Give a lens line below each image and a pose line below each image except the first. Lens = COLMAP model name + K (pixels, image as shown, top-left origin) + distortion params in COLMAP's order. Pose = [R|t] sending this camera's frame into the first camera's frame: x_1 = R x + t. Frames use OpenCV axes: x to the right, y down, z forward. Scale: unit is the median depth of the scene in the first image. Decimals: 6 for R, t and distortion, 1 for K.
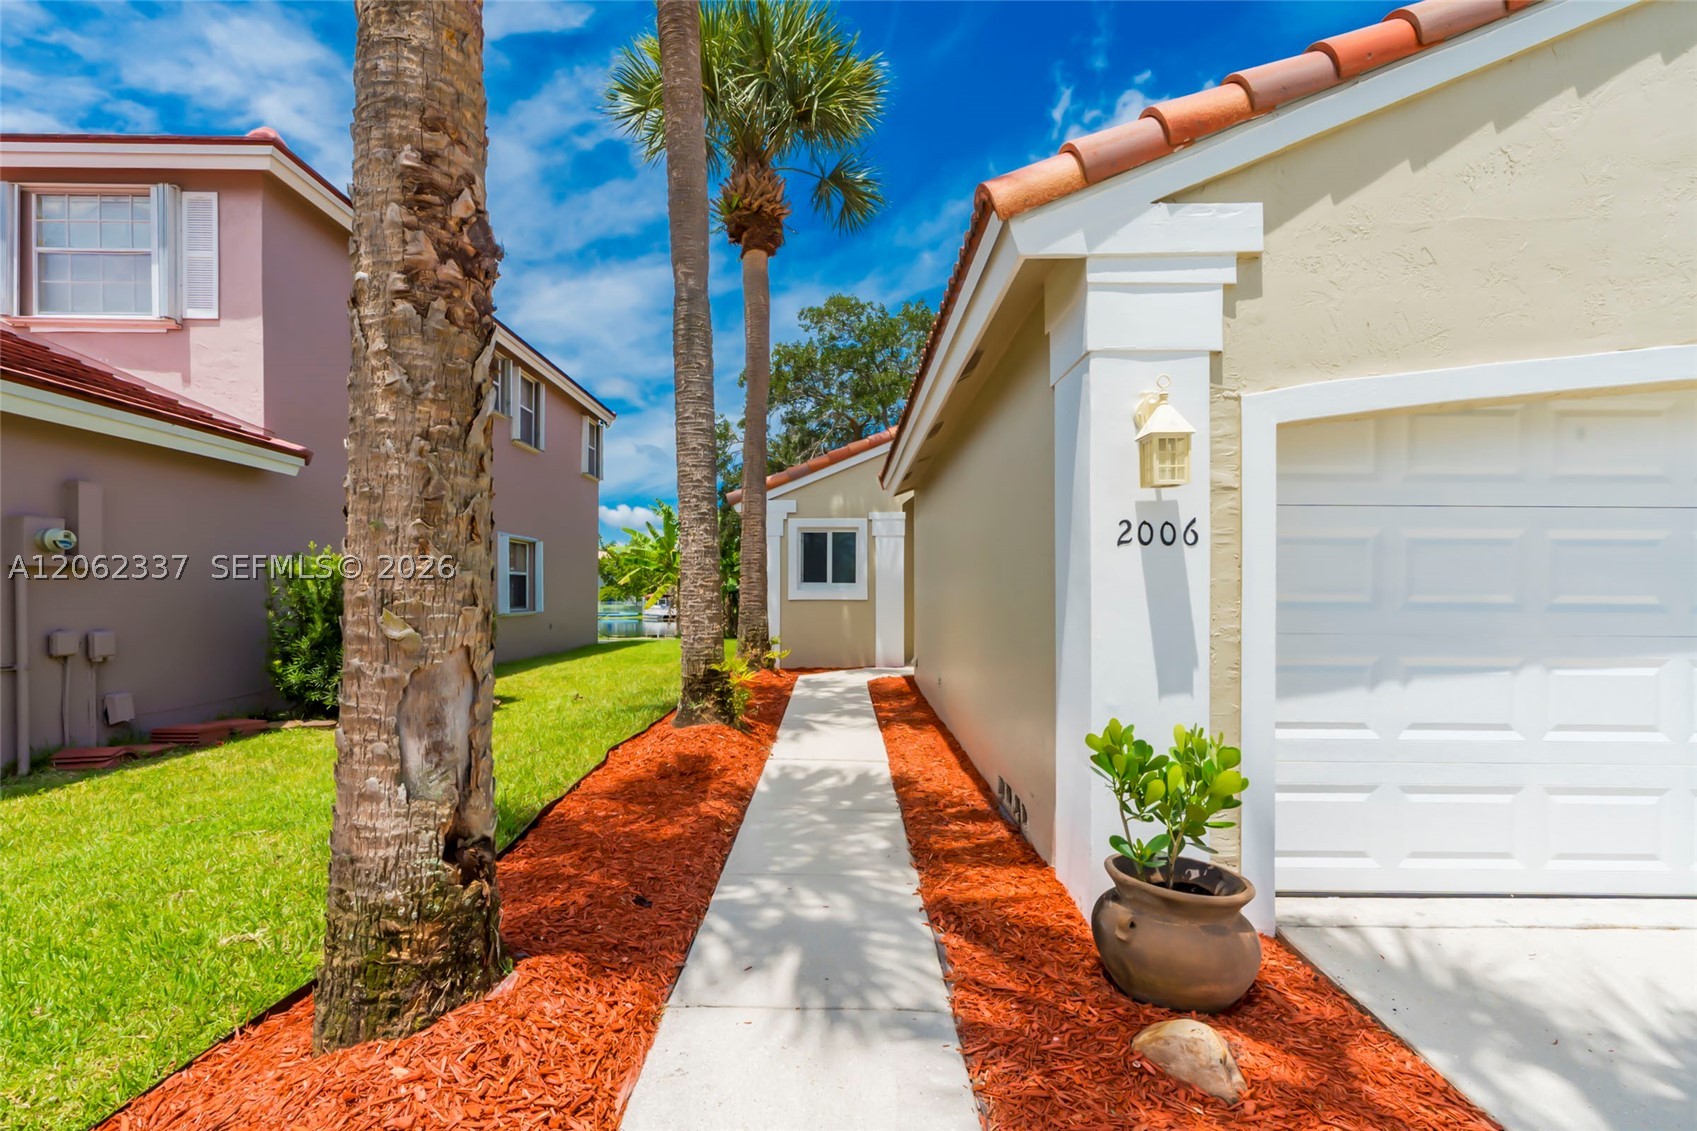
lens RADIAL K [[768.3, 0, 847.7], [0, 768.3, 597.9], [0, 0, 1]] dist [0.013192, 0.000279]
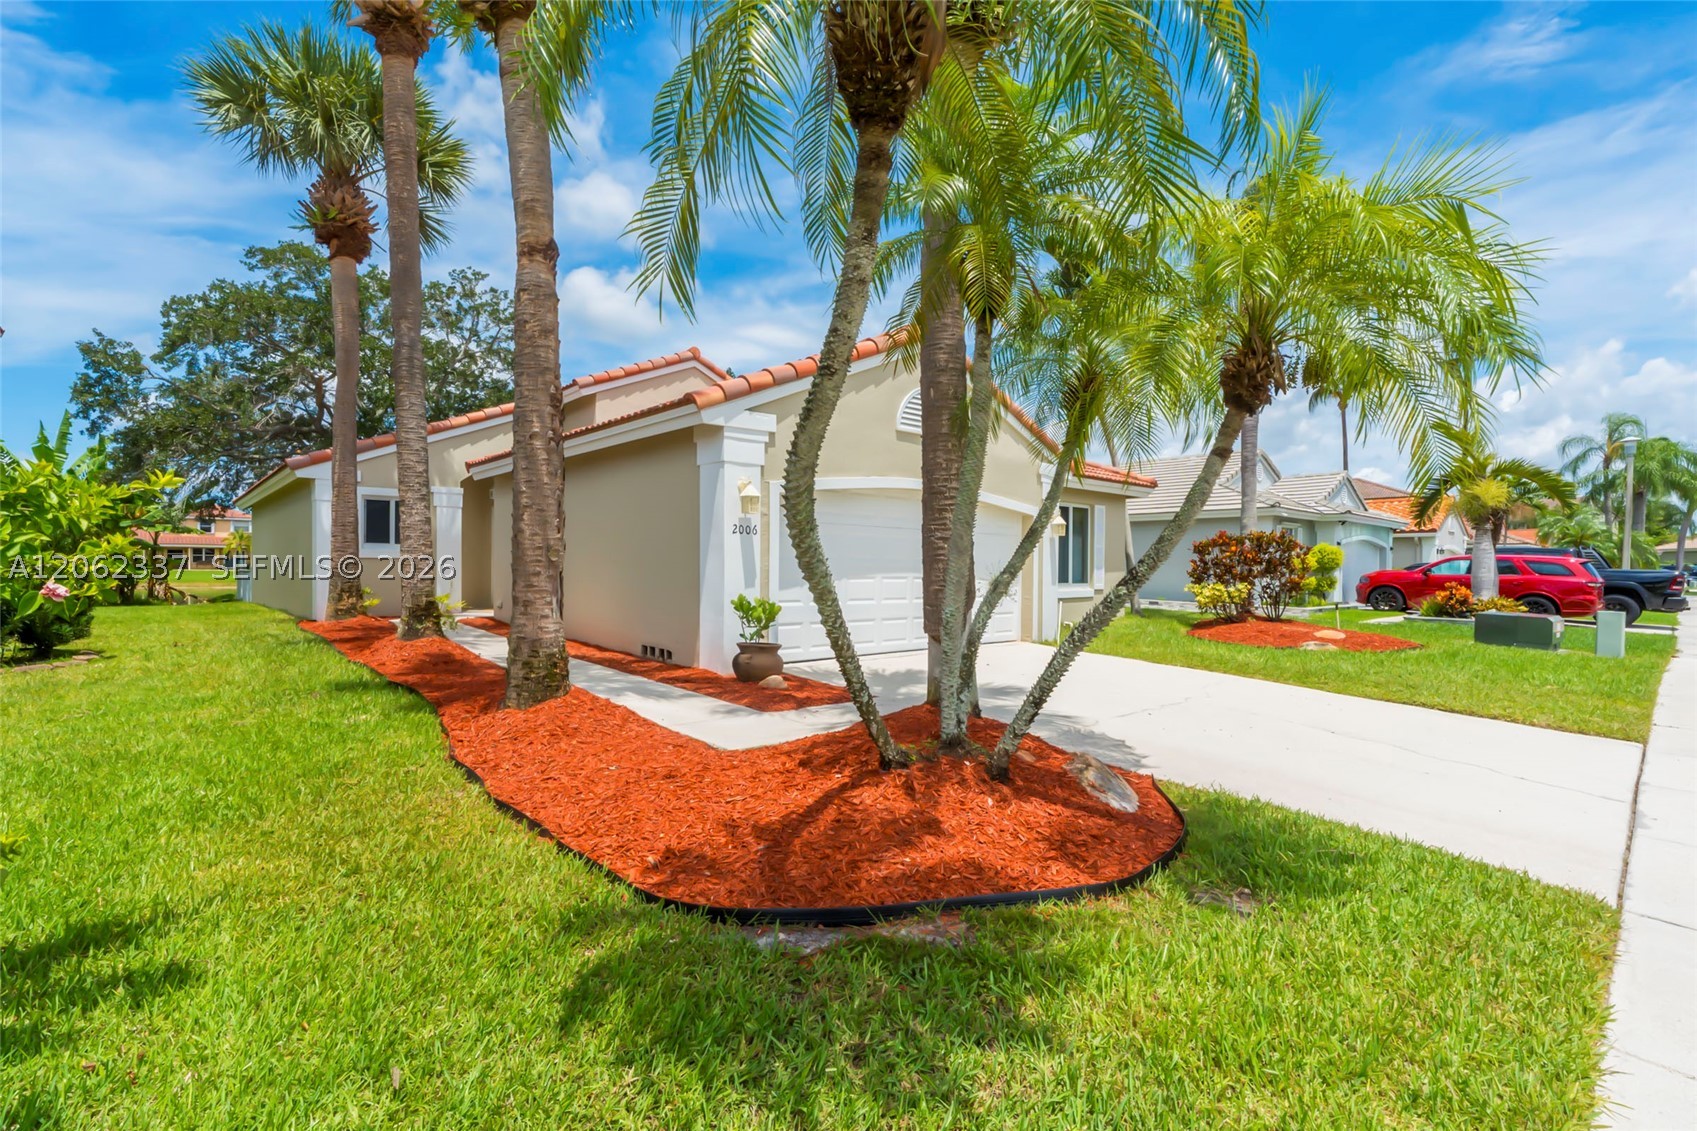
lens RADIAL K [[768.3, 0, 845.0], [0, 768.3, 566.7], [0, 0, 1]] dist [0.013192, 0.000279]
pose [[0.738158, 0.004239, 0.674615, -1.174788], [-0.005320, 0.999986, -0.000462, 0.047548], [-0.674607, -0.003247, 0.738170, -1.254554]]
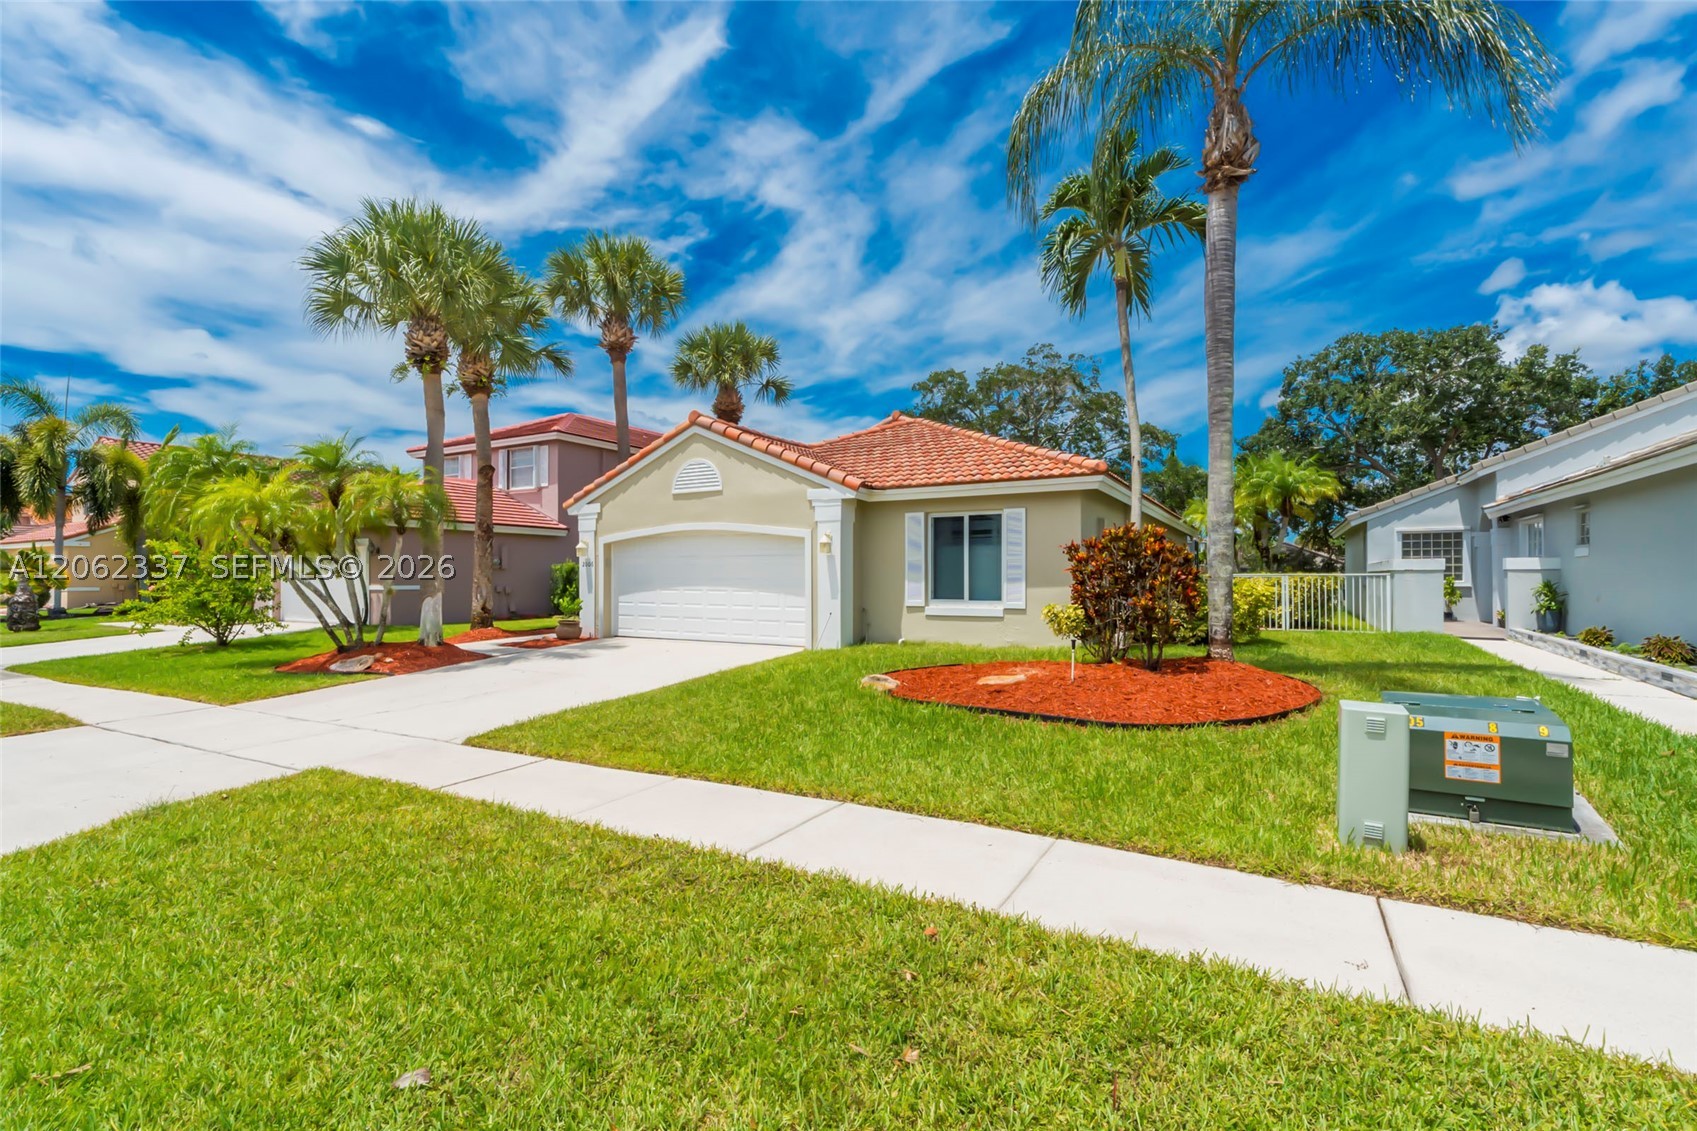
lens RADIAL K [[768.3, 0, 857.9], [0, 768.3, 571.2], [0, 0, 1]] dist [0.013192, 0.000279]
pose [[0.866539, -0.003897, -0.499095, 4.747635], [-0.002701, 0.999918, -0.012498, 0.027911], [0.499103, 0.012178, 0.866457, -2.744462]]
